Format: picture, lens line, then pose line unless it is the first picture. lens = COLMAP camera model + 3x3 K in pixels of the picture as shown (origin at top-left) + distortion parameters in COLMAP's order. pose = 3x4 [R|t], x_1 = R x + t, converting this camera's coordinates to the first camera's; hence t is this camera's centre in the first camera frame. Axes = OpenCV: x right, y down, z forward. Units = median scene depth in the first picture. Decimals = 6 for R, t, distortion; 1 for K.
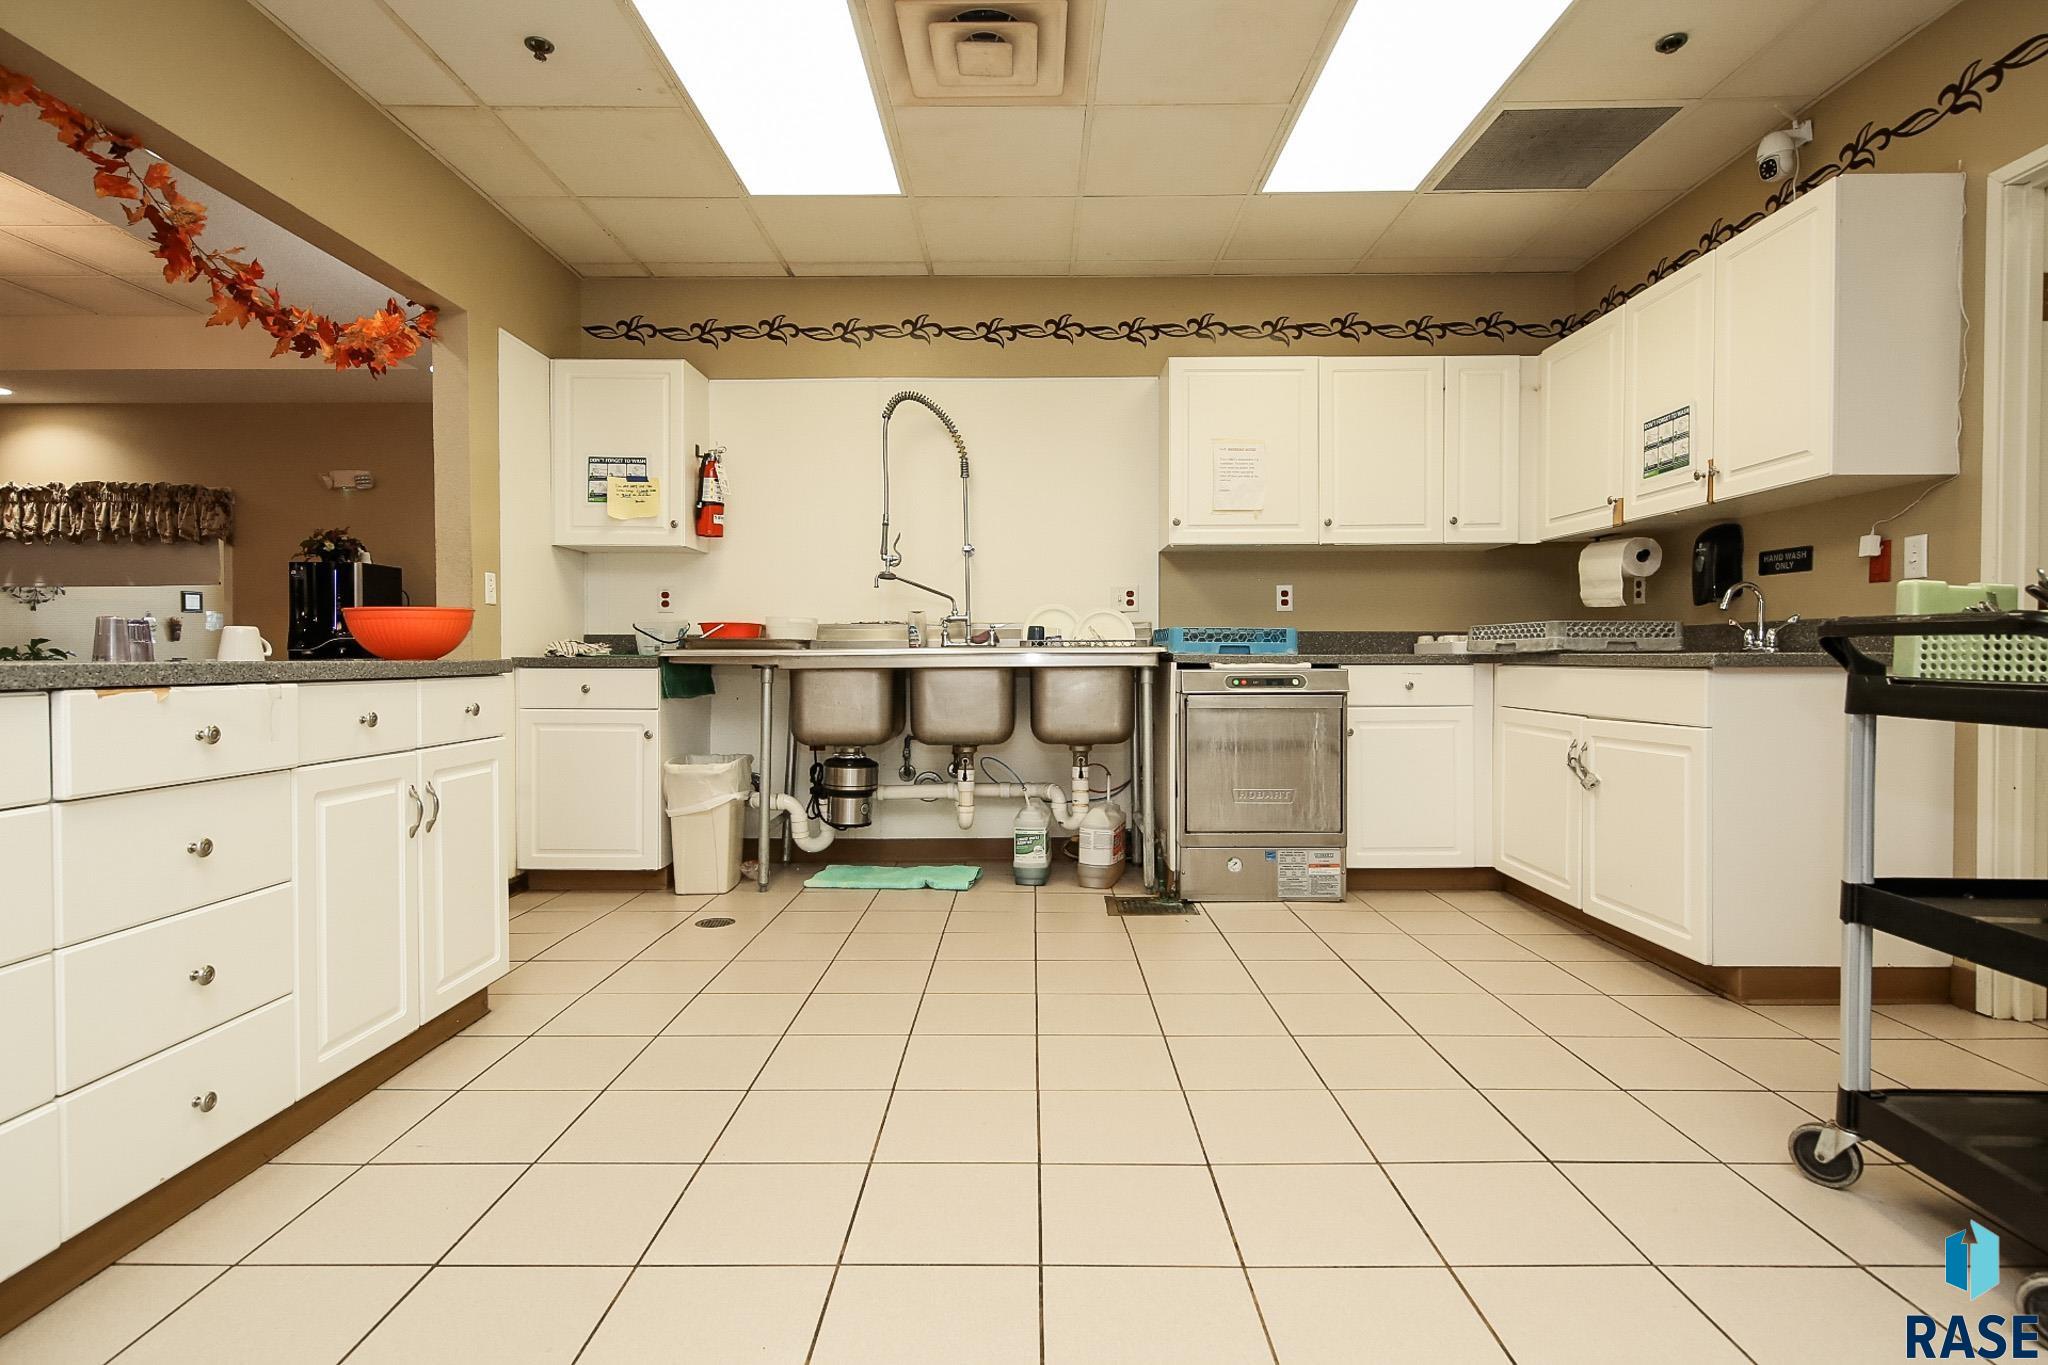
lens RADIAL K [[1011.8, 0, 1023.4], [0, 1011.8, 675.9], [0, 0, 1]] dist [0.013406, -0.006265]
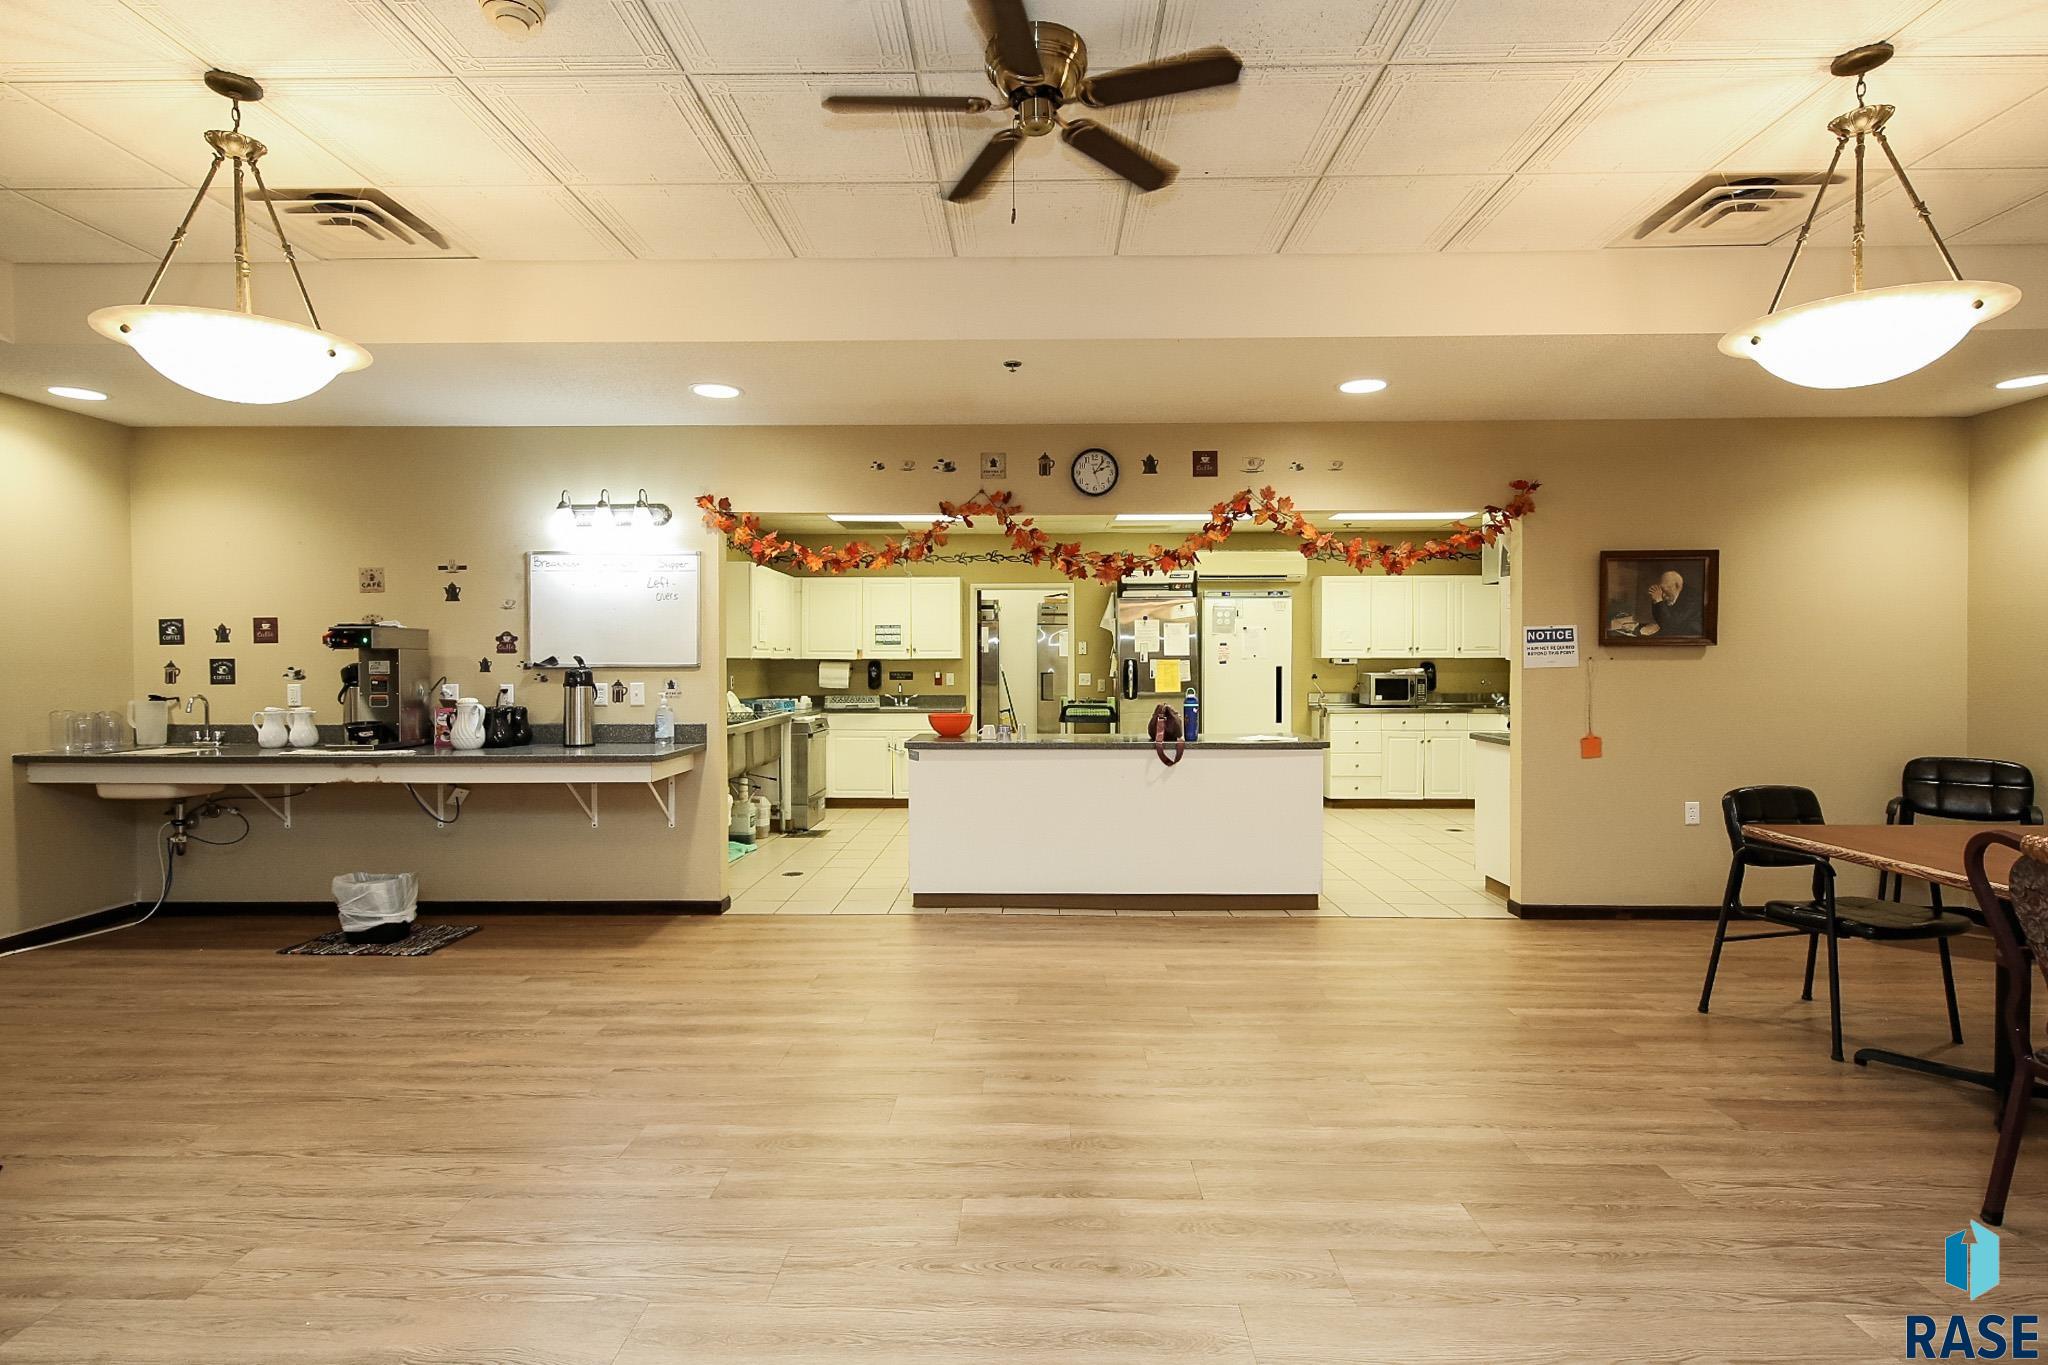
lens RADIAL K [[1011.8, 0, 1023.4], [0, 1011.8, 675.9], [0, 0, 1]] dist [0.013406, -0.006265]
pose [[0.004918, -0.011171, 0.999926, -1.903502], [0.020863, 0.999721, 0.011067, -0.114208], [-0.999770, 0.020807, 0.005150, 0.506618]]
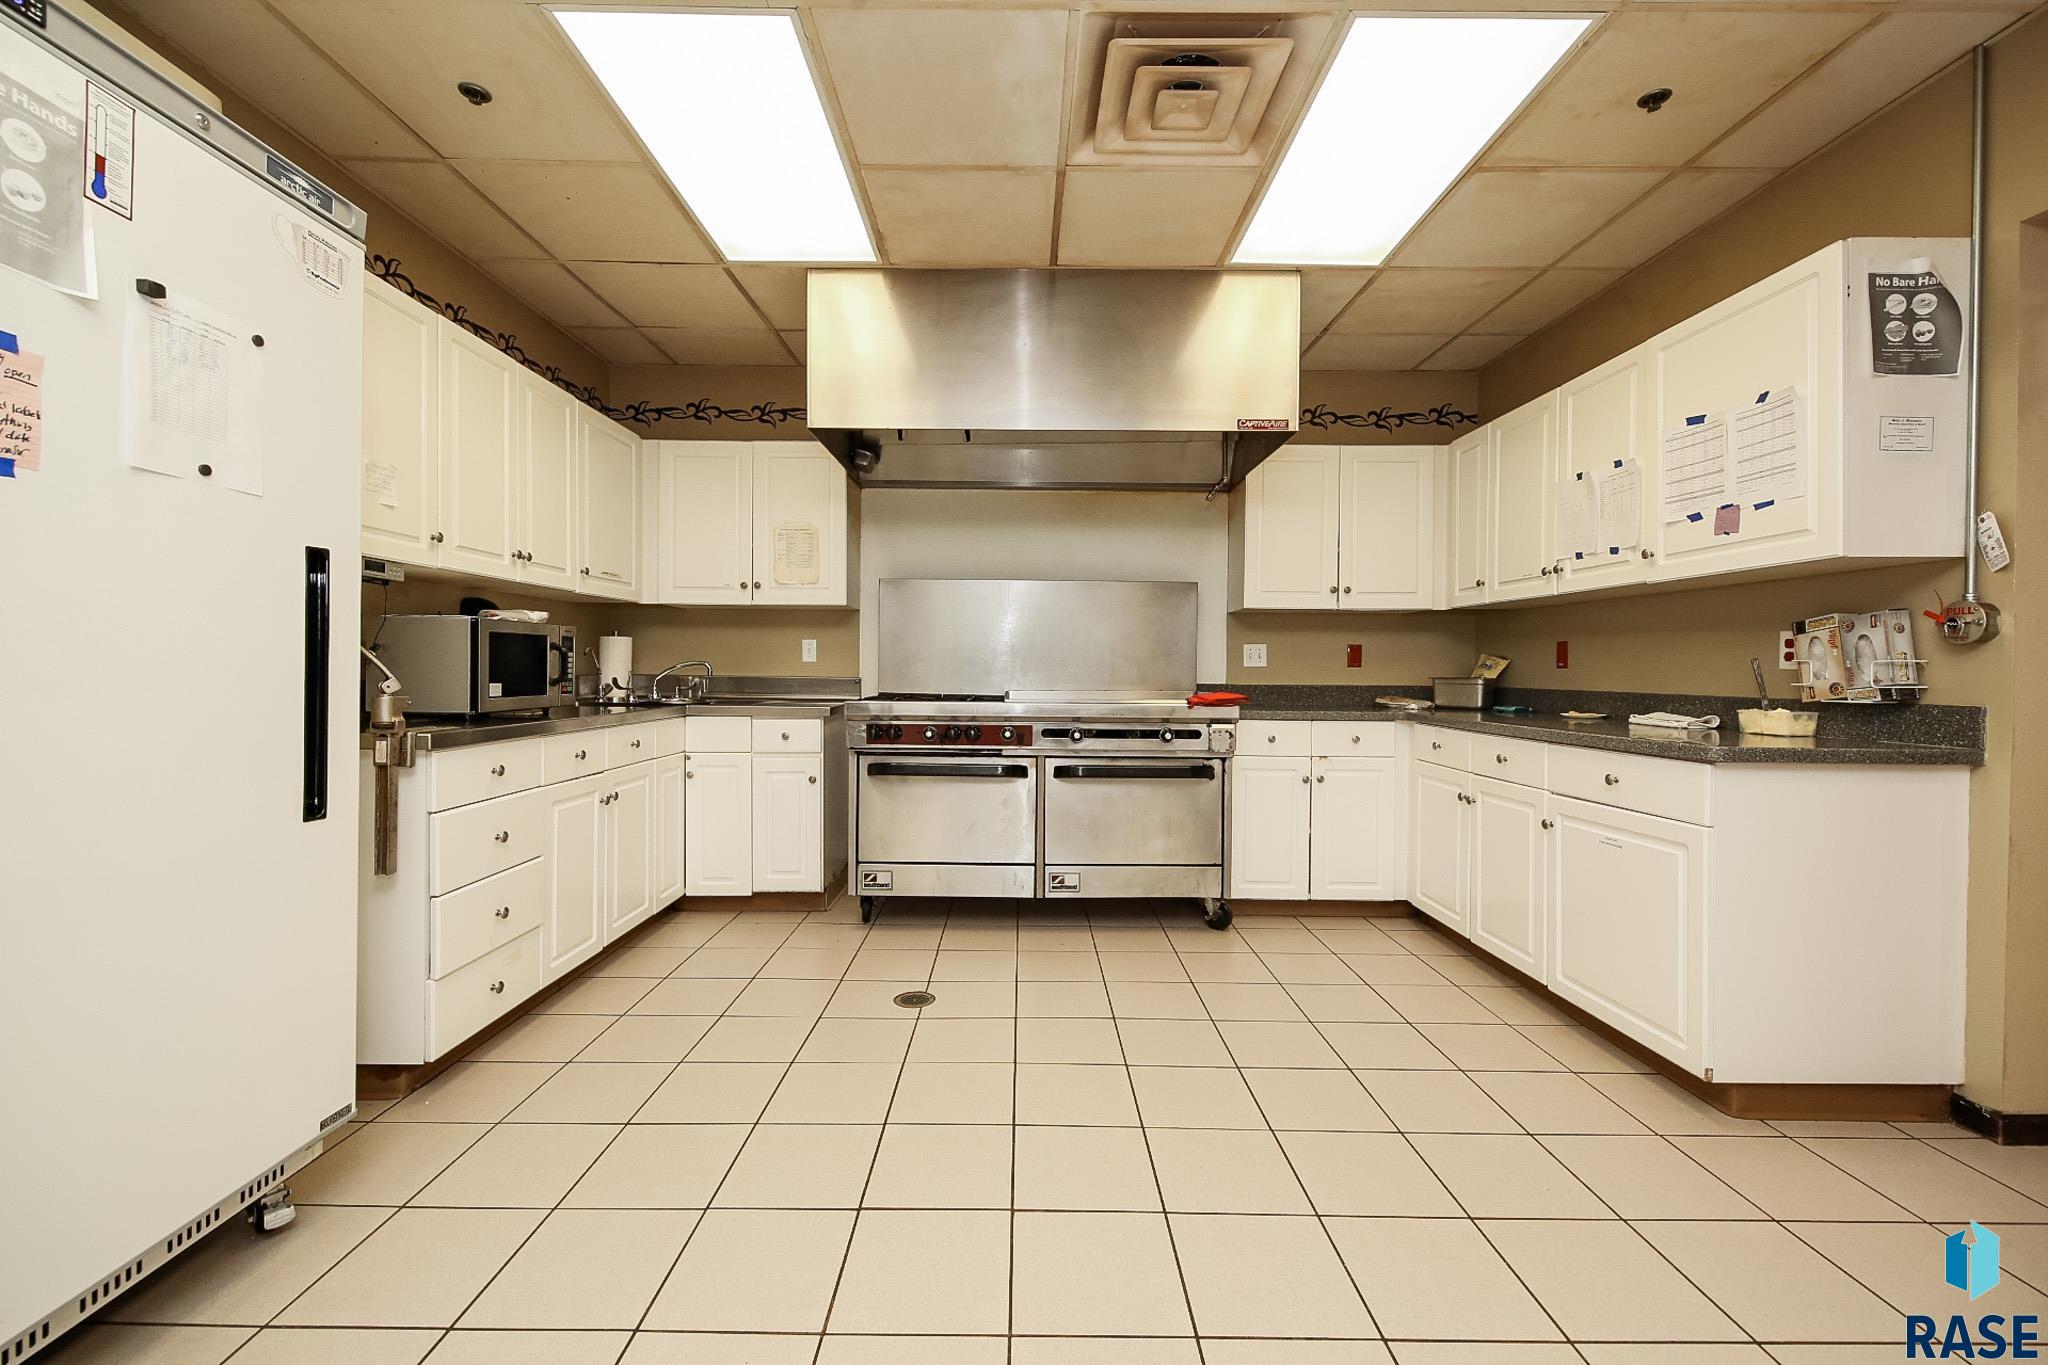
lens RADIAL K [[833.6, 0, 1023.6], [0, 833.6, 676.4], [0, 0, 1]] dist [0.011366, -0.006671]
pose [[-0.999932, -0.006841, -0.009397, 0.088544], [-0.007111, 0.999553, 0.029038, -0.051922], [0.009194, 0.029103, -0.999534, 0.332404]]
